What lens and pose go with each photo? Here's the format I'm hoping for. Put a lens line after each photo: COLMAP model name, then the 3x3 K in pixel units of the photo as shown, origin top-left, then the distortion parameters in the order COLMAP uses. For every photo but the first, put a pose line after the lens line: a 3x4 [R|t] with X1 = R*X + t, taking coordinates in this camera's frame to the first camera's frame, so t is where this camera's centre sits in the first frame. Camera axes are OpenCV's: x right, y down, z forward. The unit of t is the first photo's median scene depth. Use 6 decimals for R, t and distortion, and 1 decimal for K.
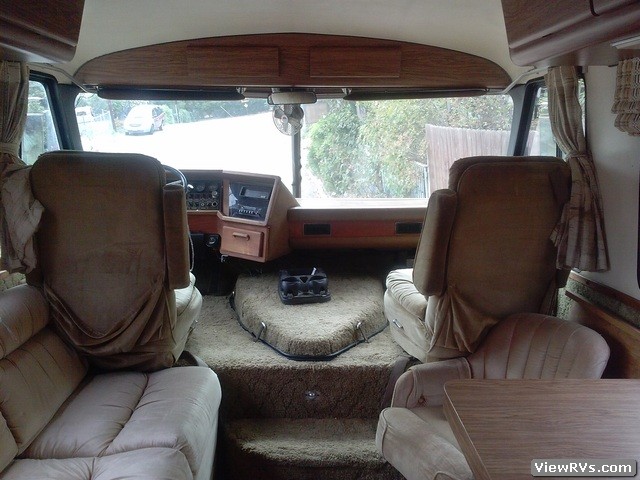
lens RADIAL K [[643.0, 0, 320.0], [0, 643.0, 240.0], [0, 0, 1]] dist [0.070780, -0.222231]
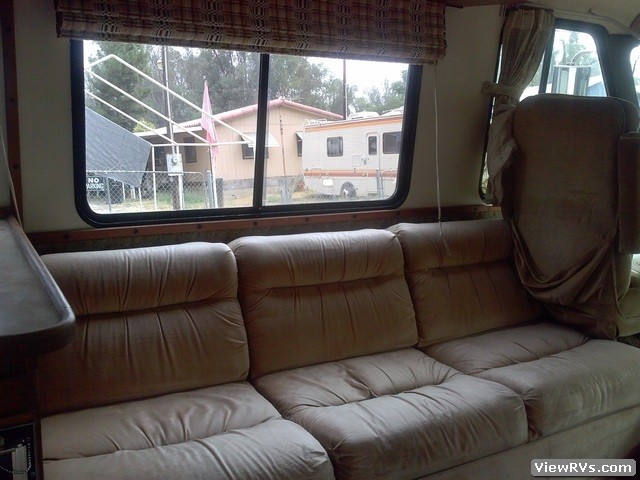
lens RADIAL K [[643.0, 0, 320.0], [0, 643.0, 240.0], [0, 0, 1]] dist [0.070780, -0.222231]
pose [[0.480363, 0.201620, -0.853581, 0.336704], [-0.185941, 0.974508, 0.125543, 0.025574], [0.857134, 0.098409, 0.505606, 0.191847]]
